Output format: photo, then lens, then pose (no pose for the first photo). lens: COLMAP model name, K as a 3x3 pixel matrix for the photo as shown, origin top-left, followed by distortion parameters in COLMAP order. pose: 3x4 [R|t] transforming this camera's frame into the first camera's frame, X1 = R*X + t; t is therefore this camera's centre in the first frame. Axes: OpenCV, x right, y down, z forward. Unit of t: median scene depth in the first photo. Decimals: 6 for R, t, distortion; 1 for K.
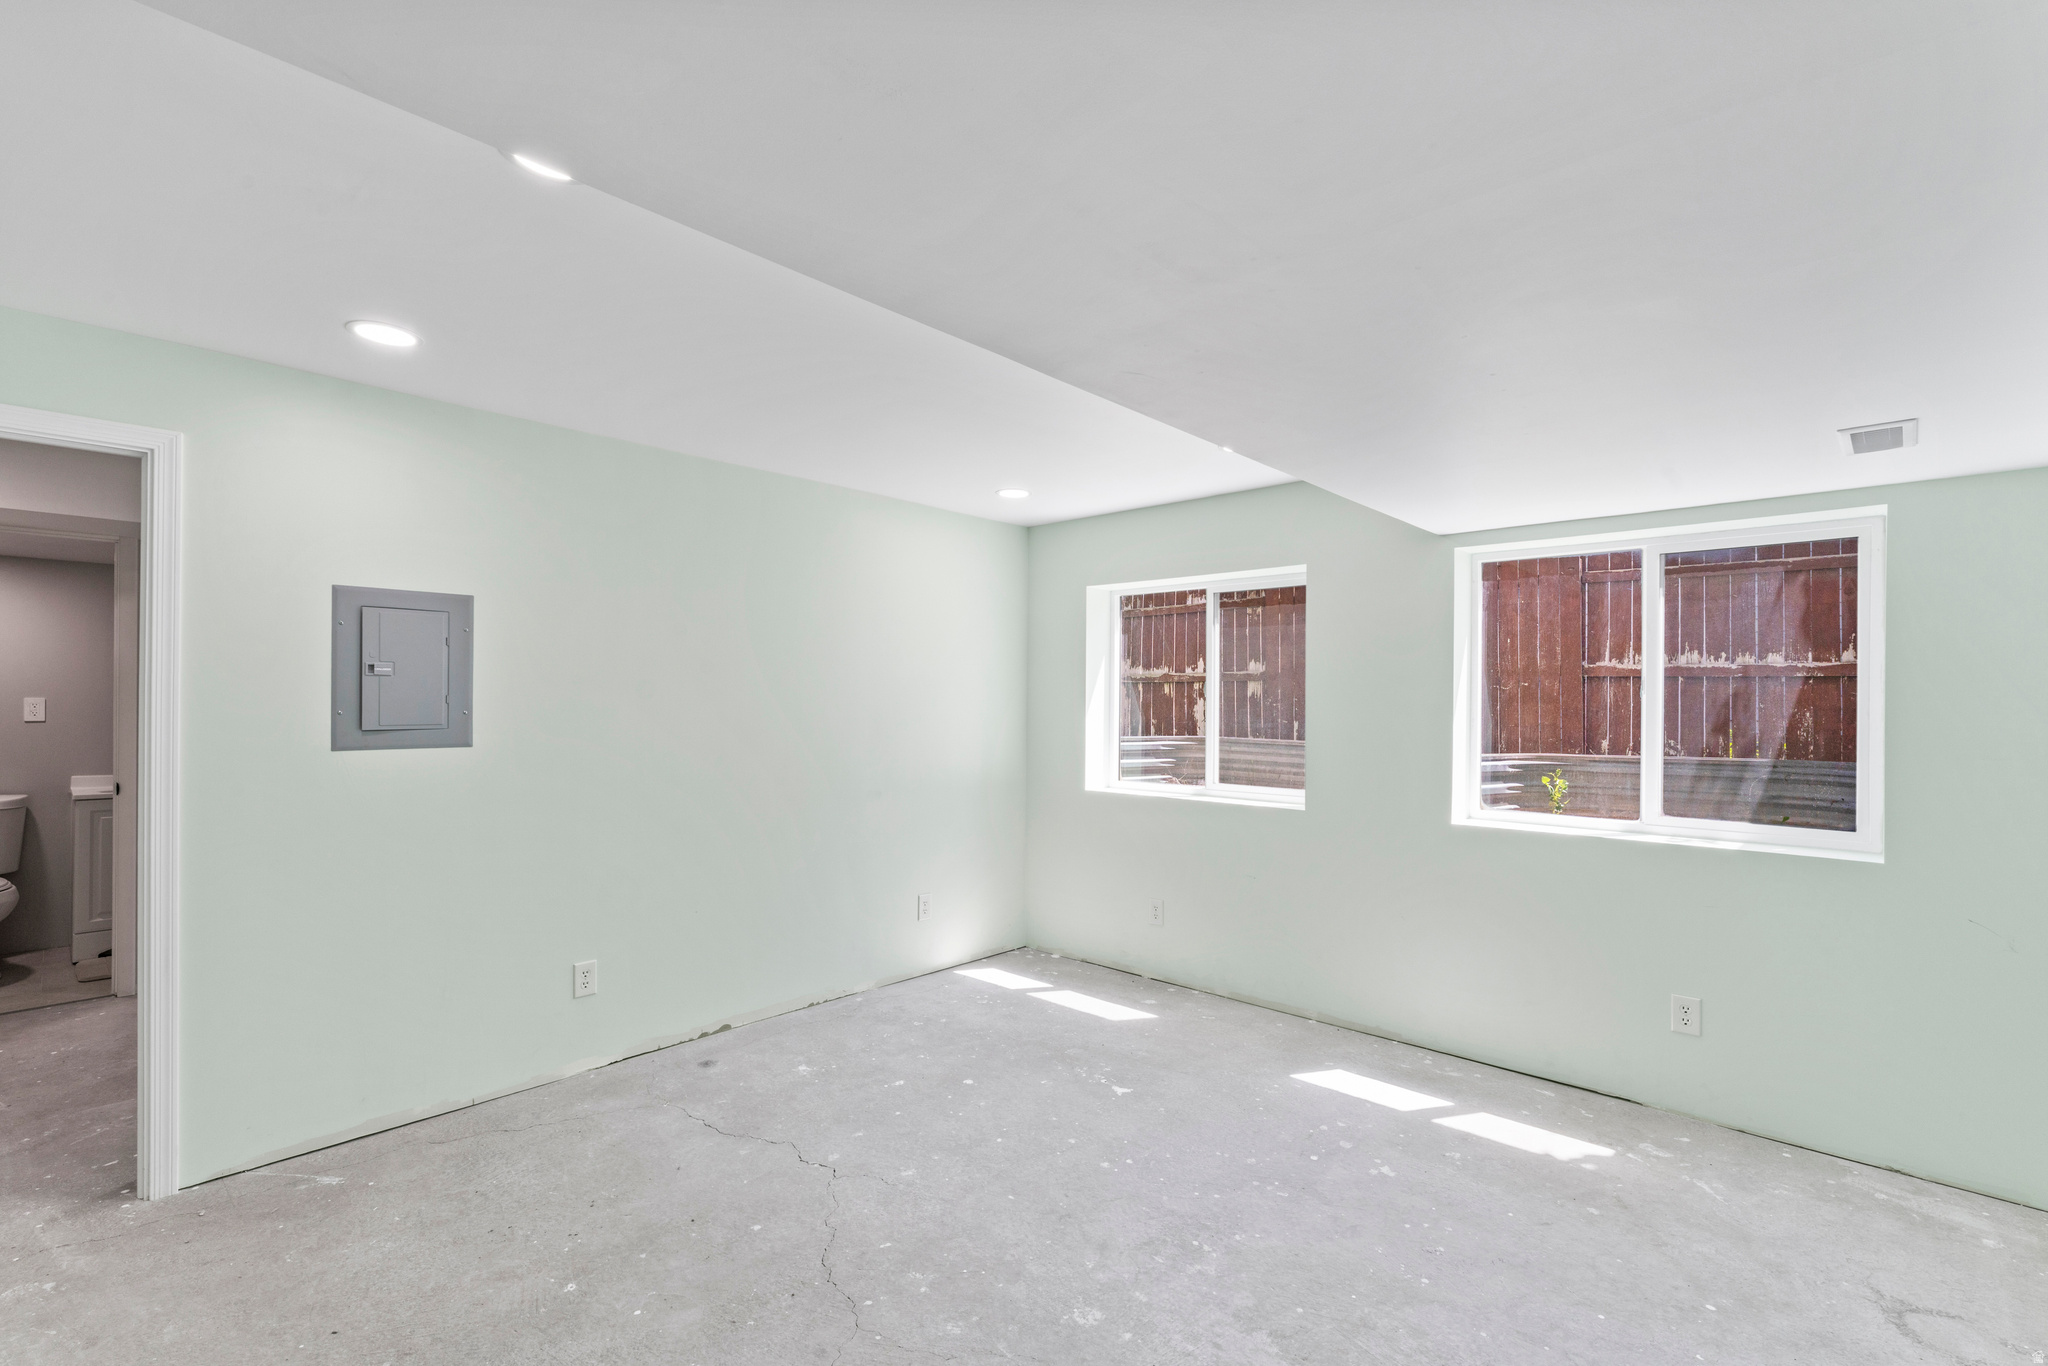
lens RADIAL K [[906.9, 0, 1024.0], [0, 906.9, 683.0], [0, 0, 1]] dist [-0.000757, -0.000283]
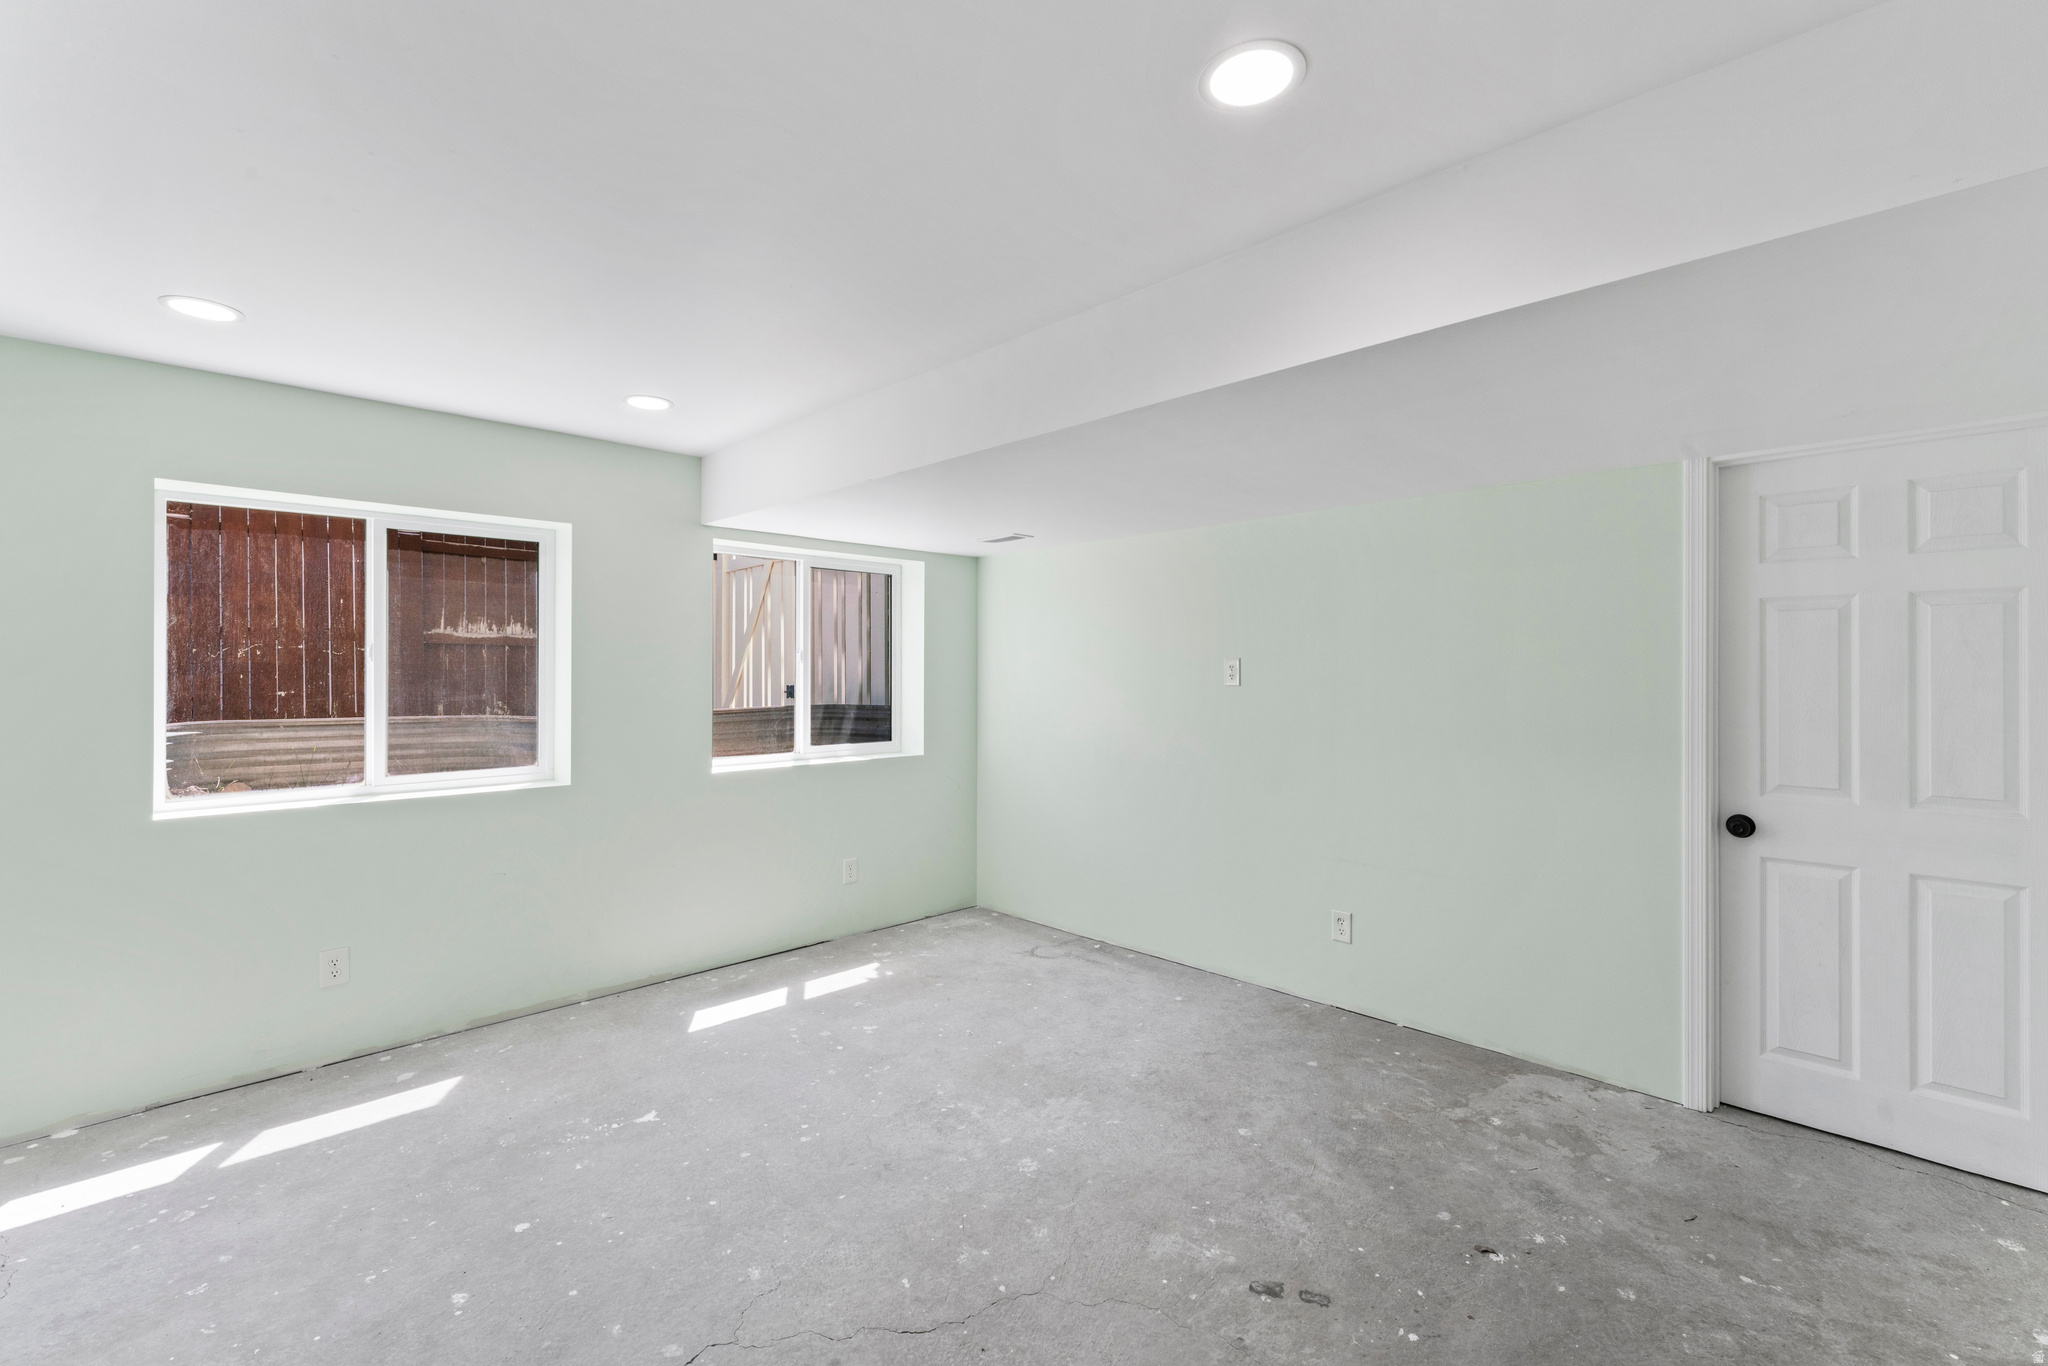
lens RADIAL K [[882.3, 0, 1018.4], [0, 882.3, 670.2], [0, 0, 1]] dist [0.000194, -0.000076]
pose [[0.052913, -0.008093, 0.998566, -0.587961], [-0.019620, 0.999766, 0.009143, 0.002811], [-0.998406, -0.020076, 0.052741, 0.496518]]
